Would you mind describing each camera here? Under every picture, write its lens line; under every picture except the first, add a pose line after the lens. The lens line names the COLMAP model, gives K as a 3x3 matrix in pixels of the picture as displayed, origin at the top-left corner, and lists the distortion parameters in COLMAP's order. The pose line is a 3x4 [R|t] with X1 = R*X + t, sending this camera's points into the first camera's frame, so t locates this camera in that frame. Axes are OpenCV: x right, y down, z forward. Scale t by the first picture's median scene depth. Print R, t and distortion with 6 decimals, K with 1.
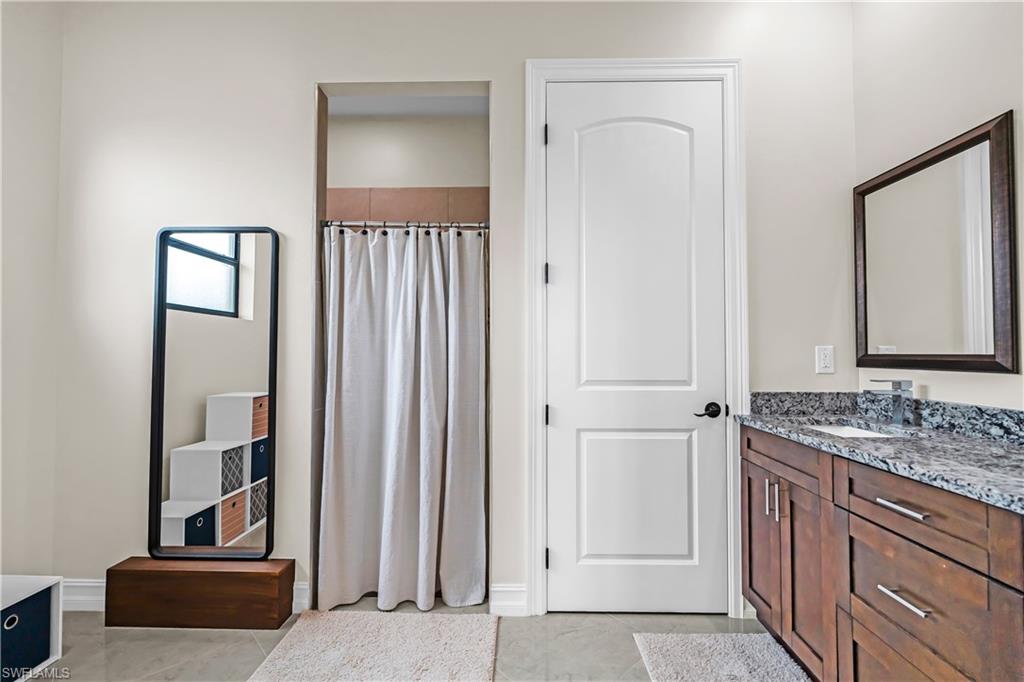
lens RADIAL K [[455.8, 0, 509.9], [0, 455.8, 340.7], [0, 0, 1]] dist [-0.001708, -0.000627]
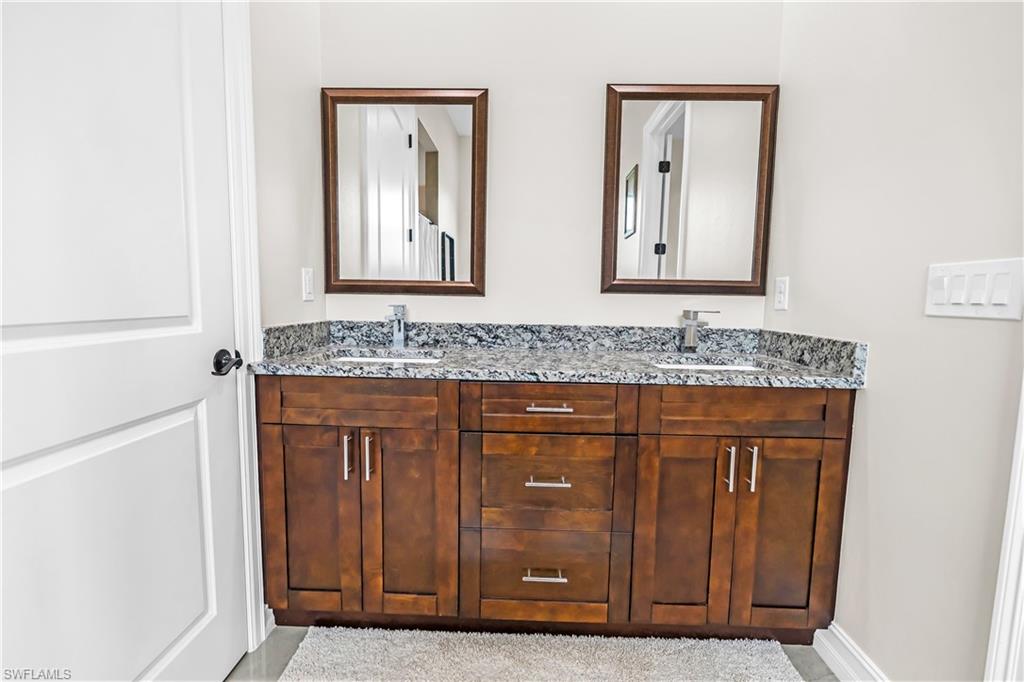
lens RADIAL K [[455.8, 0, 509.1], [0, 455.8, 339.6], [0, 0, 1]] dist [-0.001708, -0.000627]
pose [[0.006250, -0.094411, 0.995514, -0.214292], [-0.044739, 0.994510, 0.094597, 0.062034], [-0.998979, -0.045129, 0.001992, 0.820973]]
